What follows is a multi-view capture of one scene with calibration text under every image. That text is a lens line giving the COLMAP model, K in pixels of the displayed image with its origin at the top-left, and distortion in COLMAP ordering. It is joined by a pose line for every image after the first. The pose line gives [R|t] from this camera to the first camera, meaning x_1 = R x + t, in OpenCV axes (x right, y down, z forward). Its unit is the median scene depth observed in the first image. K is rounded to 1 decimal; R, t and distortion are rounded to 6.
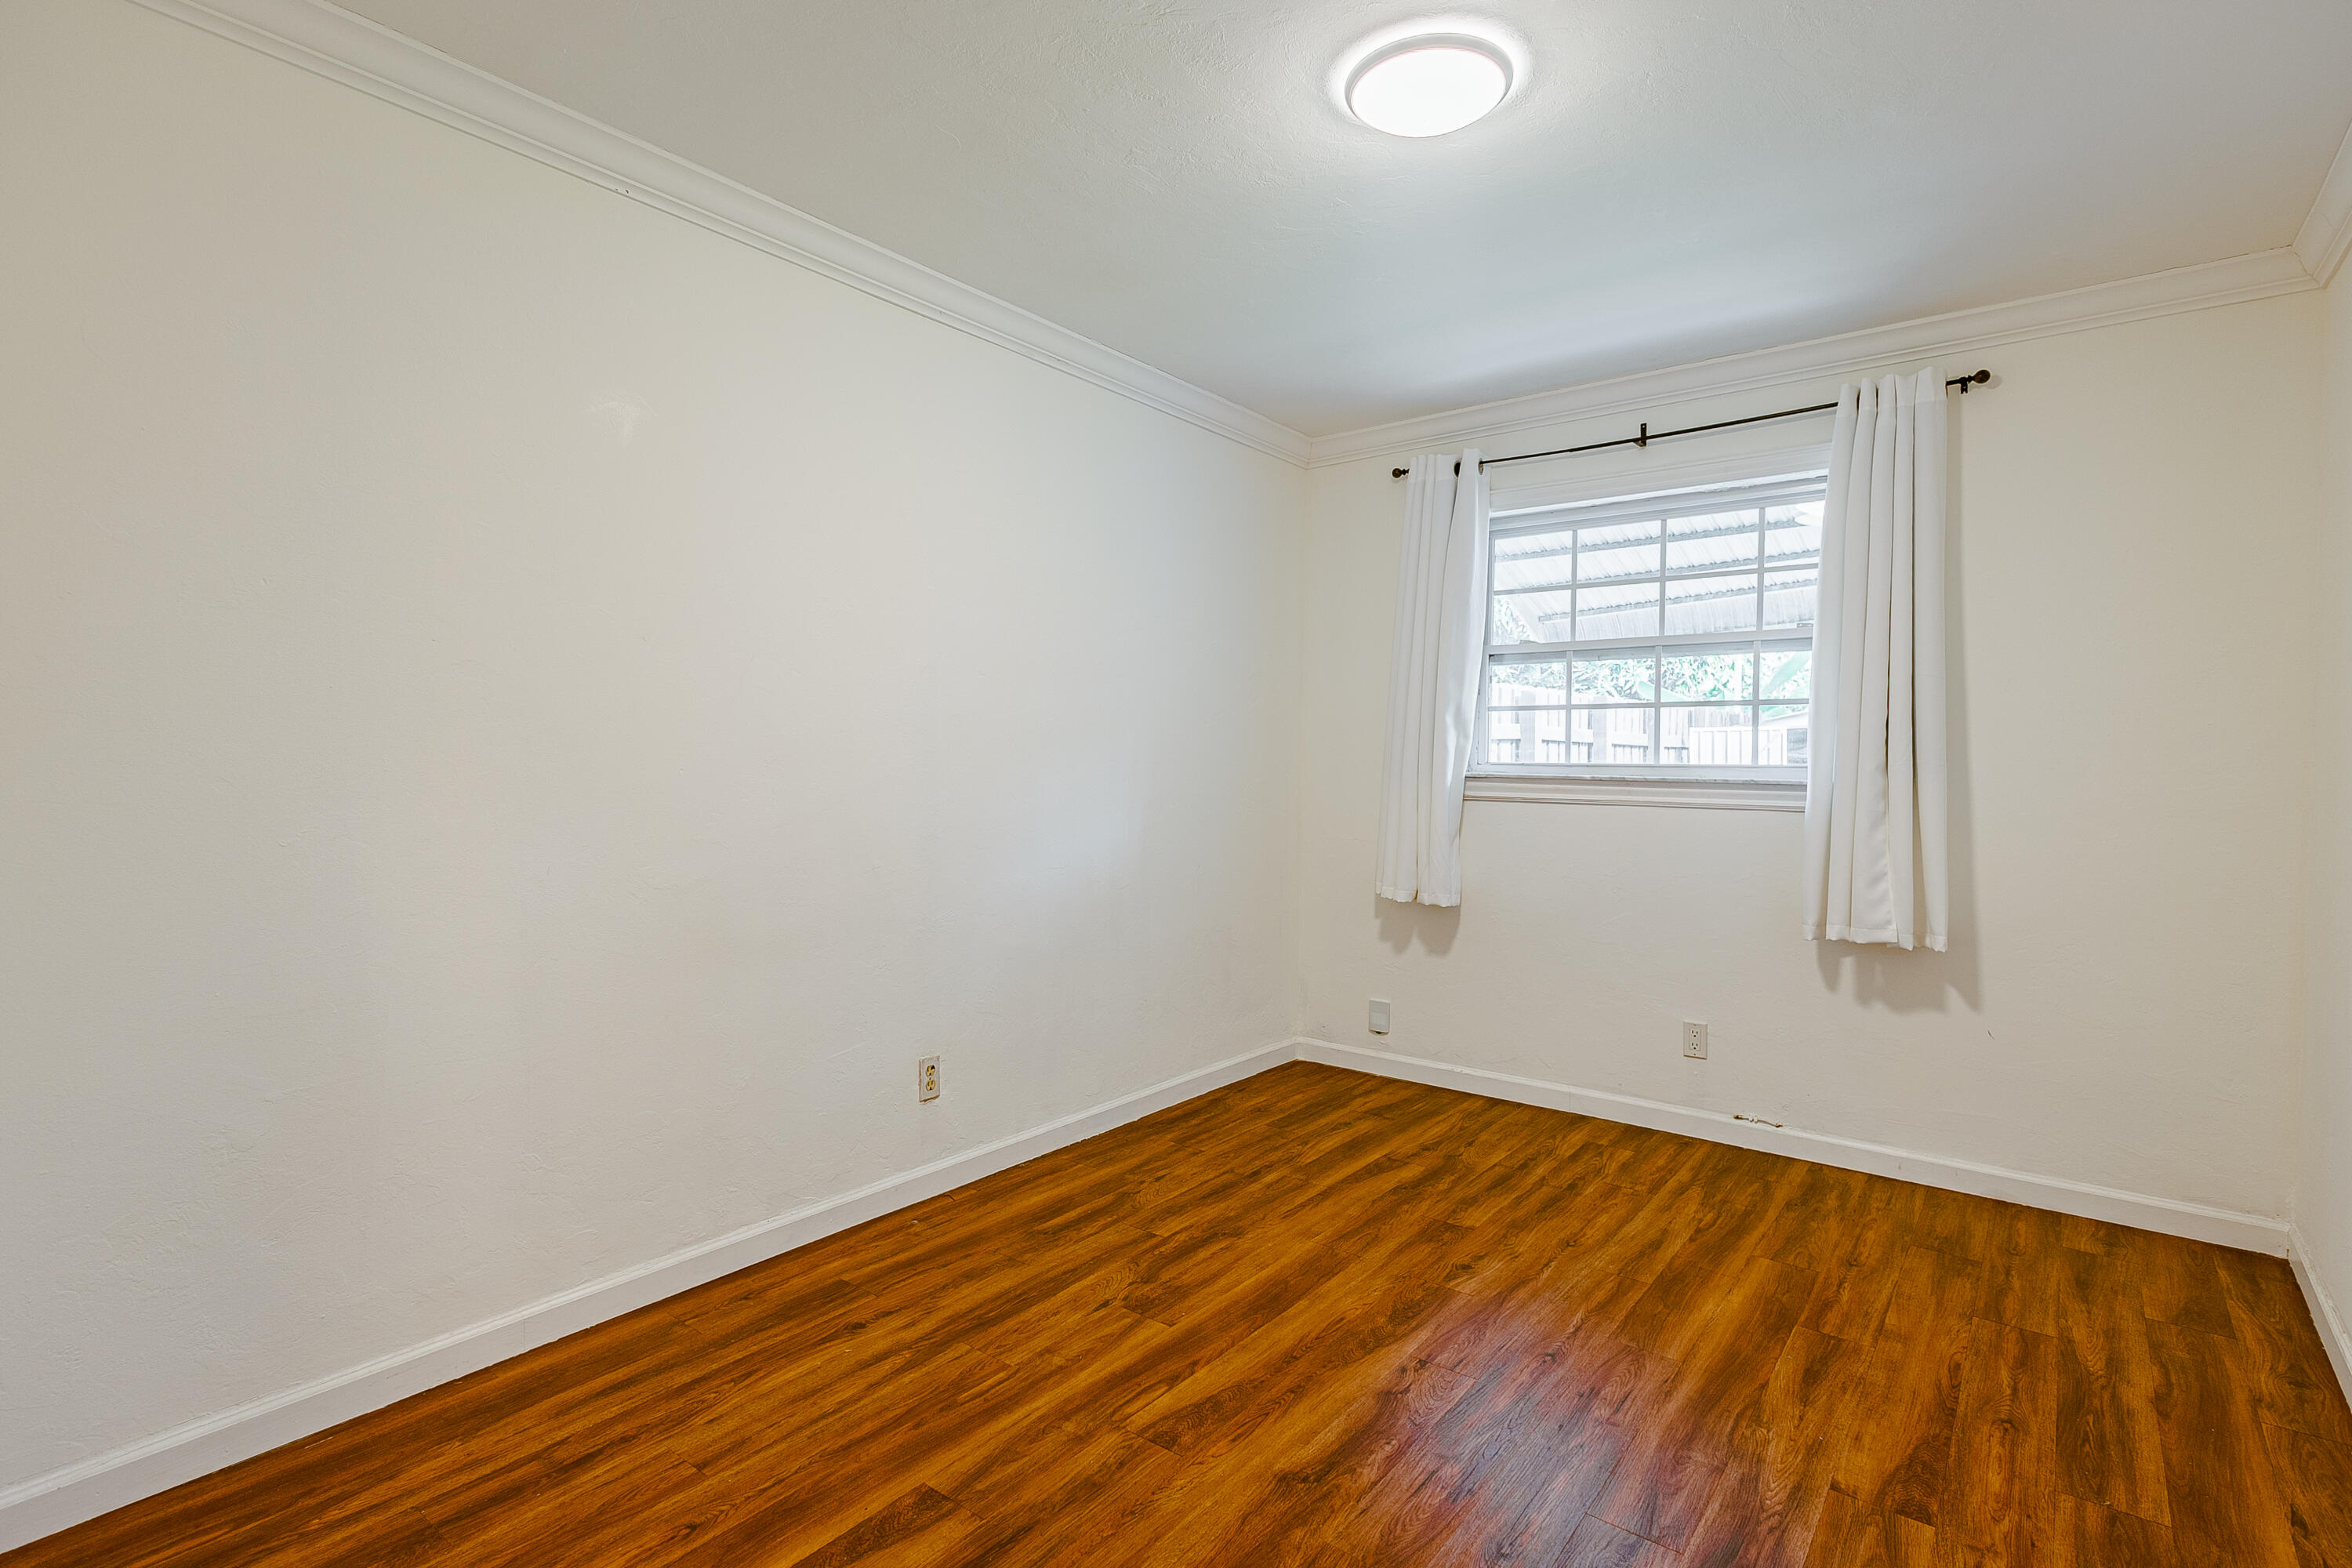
lens RADIAL K [[1137.9, 0, 1175.6], [0, 1137.9, 782.9], [0, 0, 1]] dist [0.010430, -0.002109]
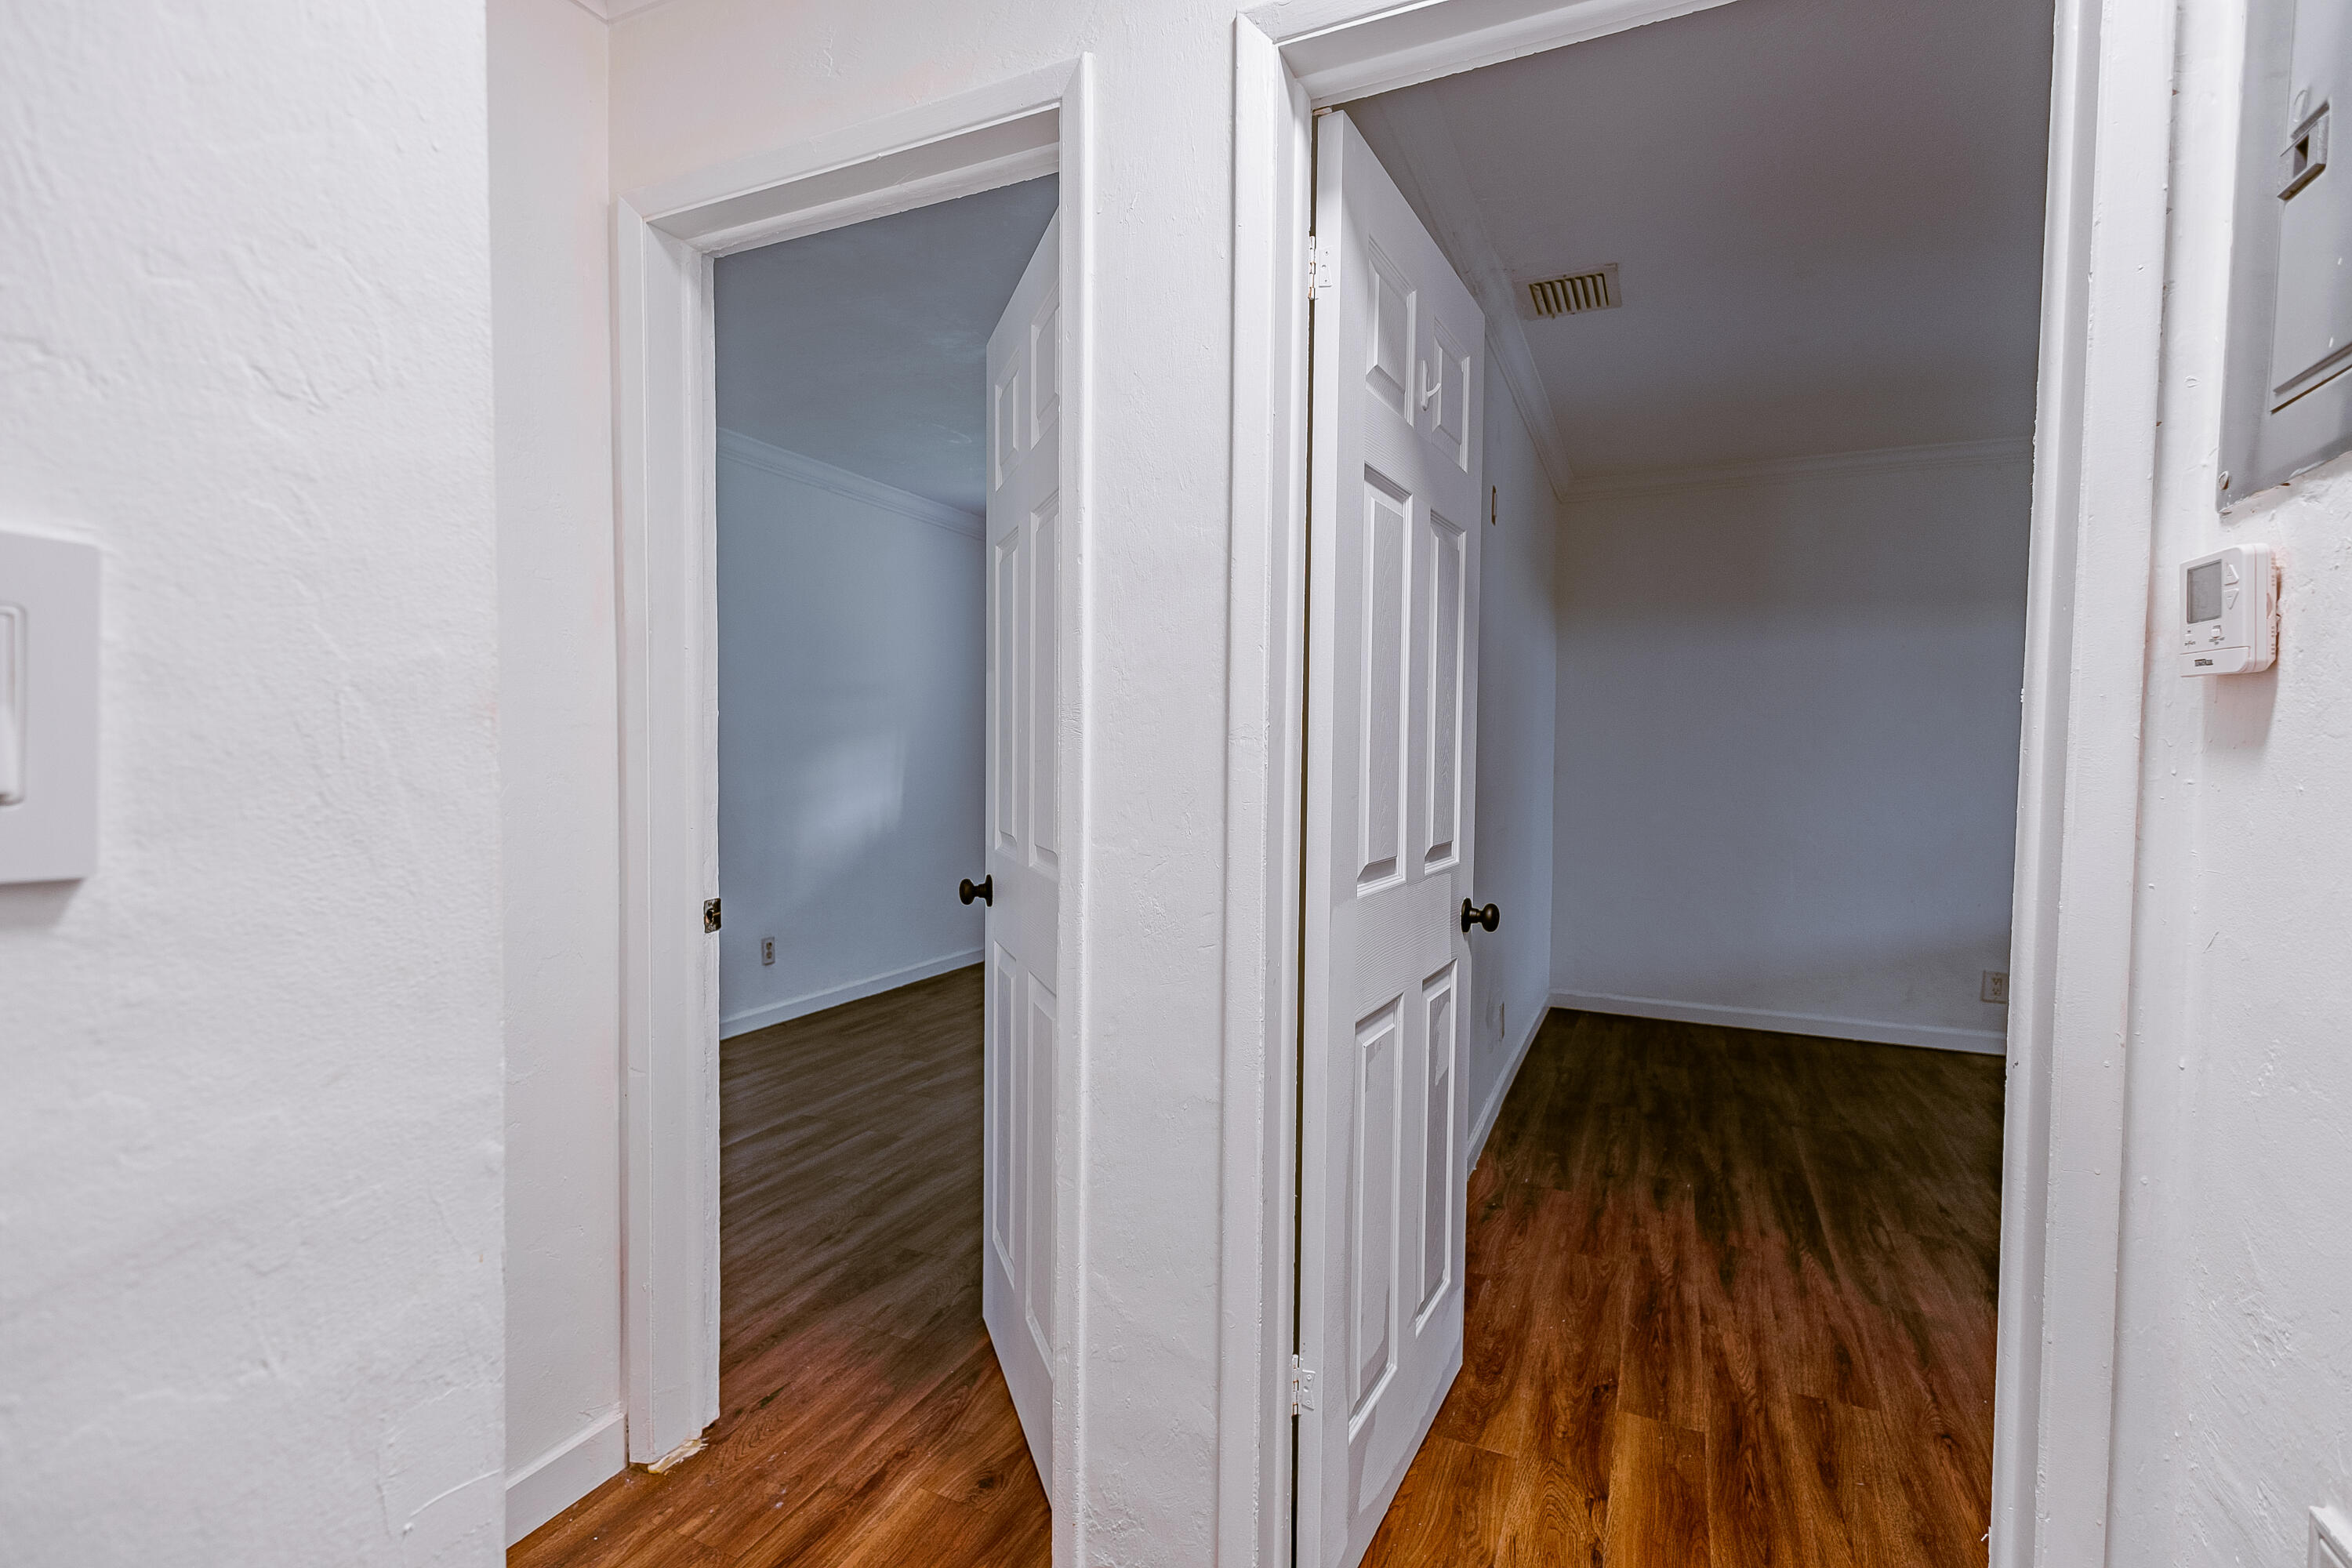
lens RADIAL K [[1081.2, 0, 1180.3], [0, 1081.2, 787.3], [0, 0, 1]] dist [0.001382, 0.000148]
pose [[0.972131, -0.008799, 0.234272, -0.013698], [0.004957, 0.999844, 0.016982, 0.013719], [-0.234384, -0.015348, 0.972023, -0.808736]]
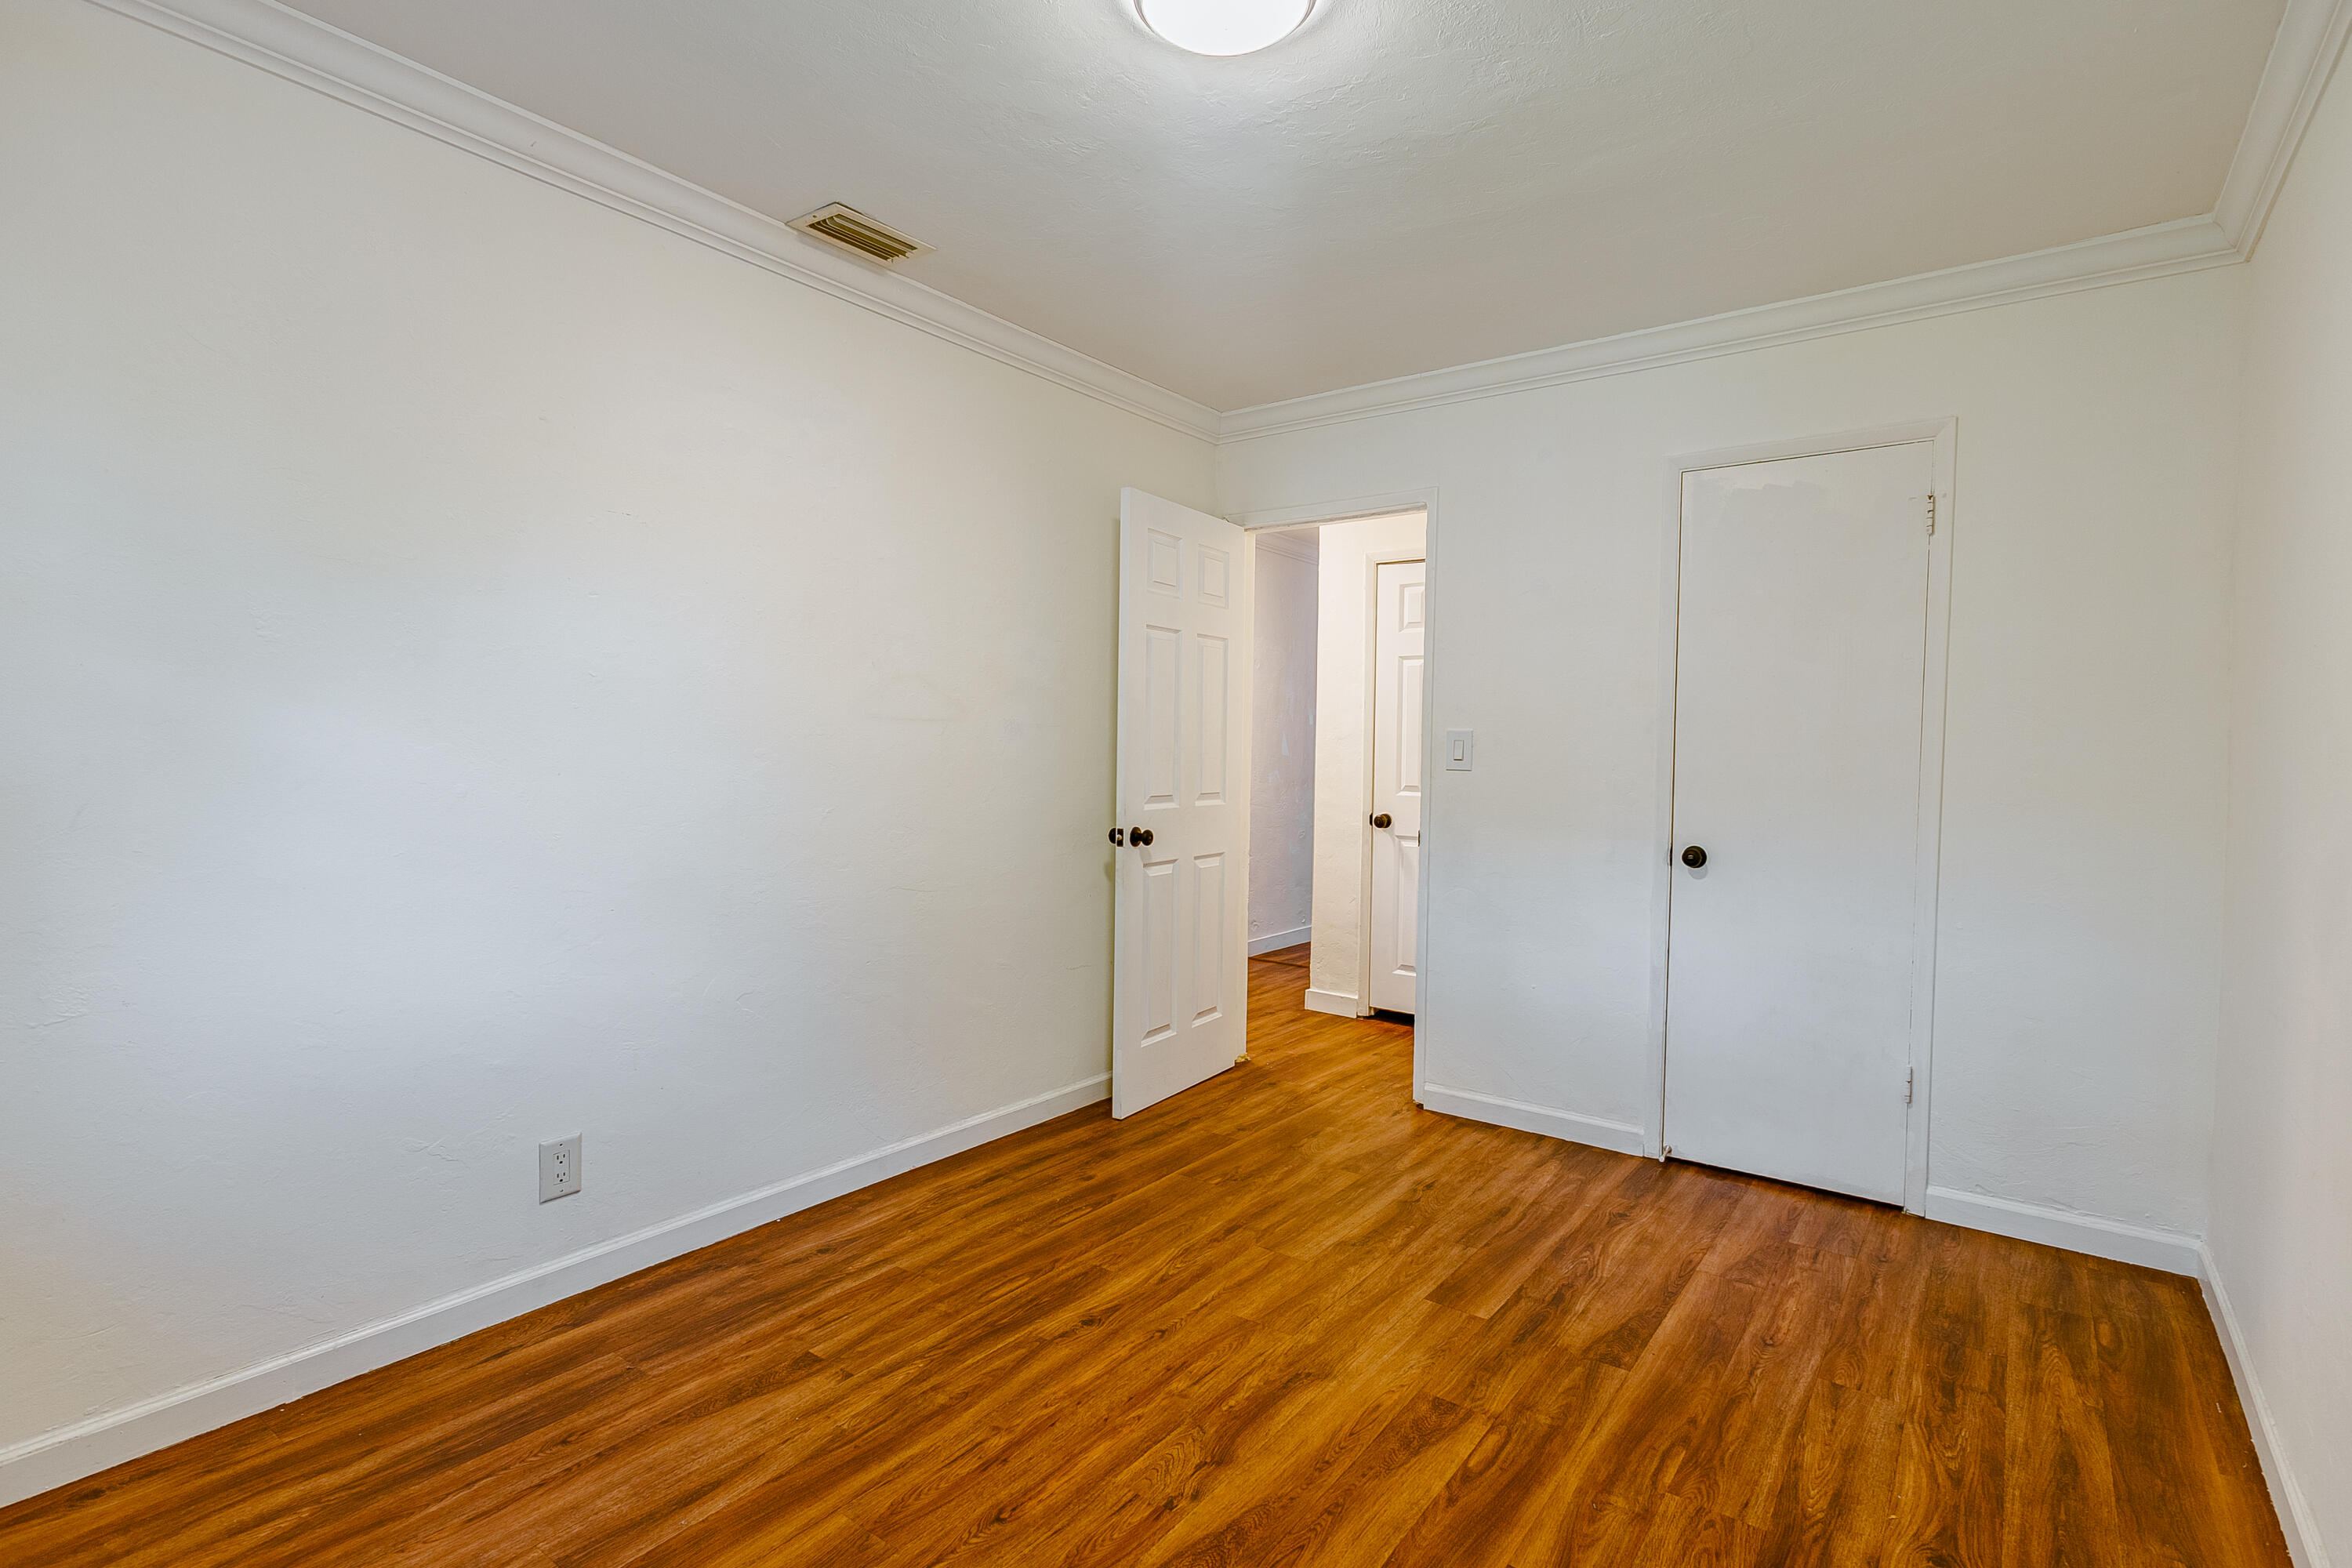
lens RADIAL K [[1137.9, 0, 1171.6], [0, 1137.9, 781.5], [0, 0, 1]] dist [0.010430, -0.002109]
pose [[-0.999379, -0.025551, -0.024259, 0.248880], [-0.026788, 0.998281, 0.052135, -0.039892], [0.022885, 0.052752, -0.998345, 1.784789]]
